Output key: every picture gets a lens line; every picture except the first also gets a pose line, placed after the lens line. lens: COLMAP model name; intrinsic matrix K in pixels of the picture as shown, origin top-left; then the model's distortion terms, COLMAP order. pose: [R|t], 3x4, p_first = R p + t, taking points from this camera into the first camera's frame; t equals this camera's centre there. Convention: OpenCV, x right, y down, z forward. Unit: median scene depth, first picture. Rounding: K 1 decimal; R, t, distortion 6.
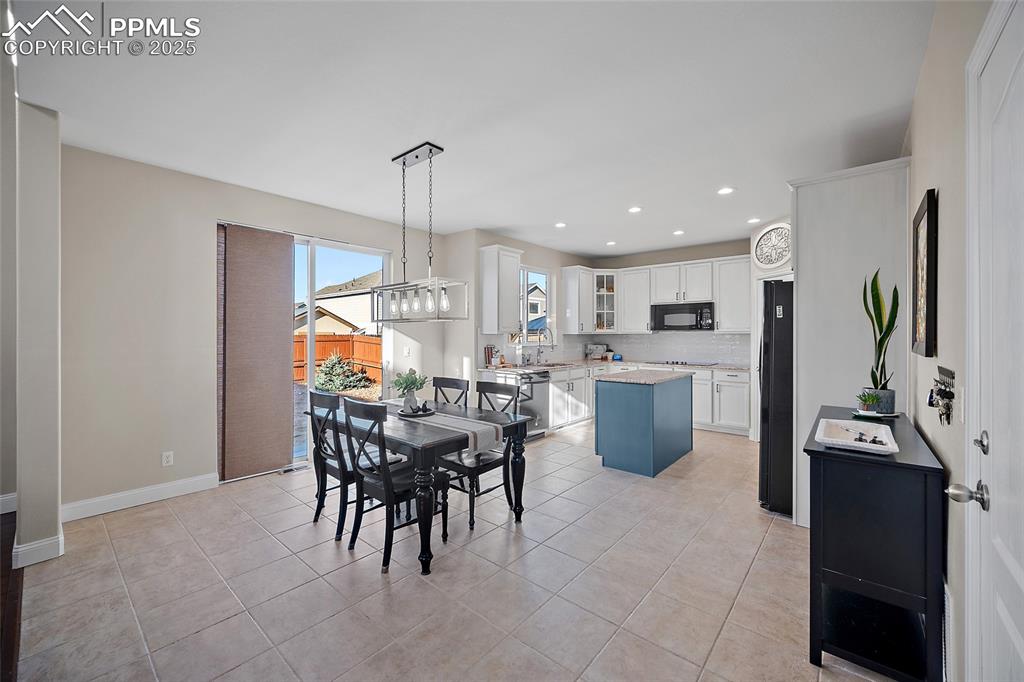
lens RADIAL K [[399.7, 0, 512.4], [0, 399.7, 338.7], [0, 0, 1]] dist [-0.001025, -0.000168]
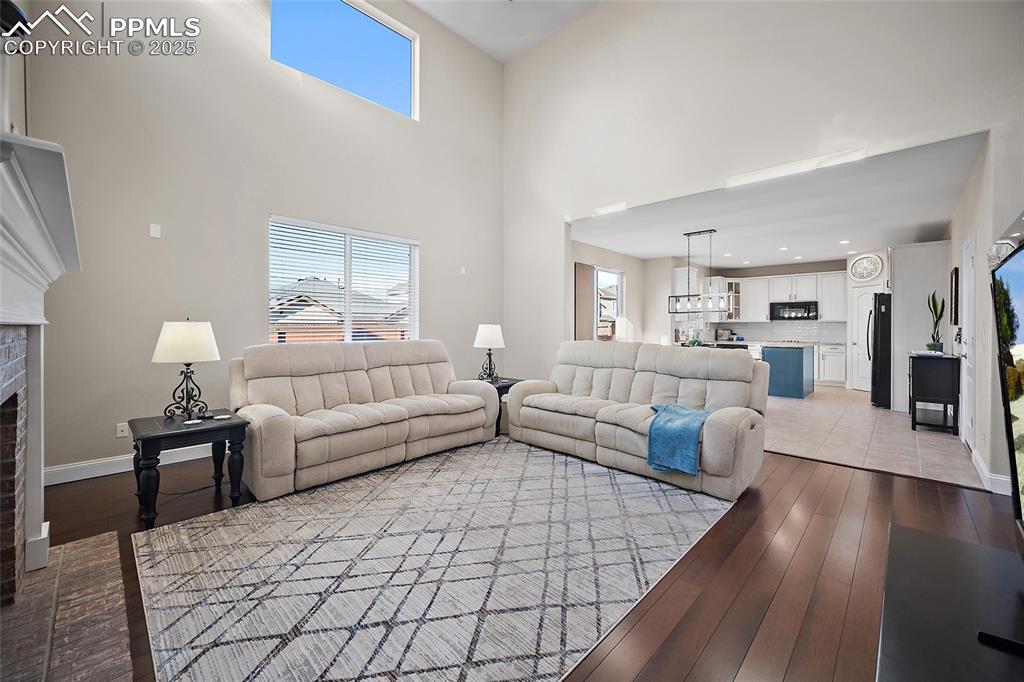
lens RADIAL K [[399.7, 0, 512.8], [0, 399.7, 331.3], [0, 0, 1]] dist [-0.001025, -0.000168]
pose [[0.998139, 0.005088, -0.060768, -0.665493], [-0.005213, 0.999985, -0.001894, 0.037960], [0.060758, 0.002208, 0.998150, -0.699554]]
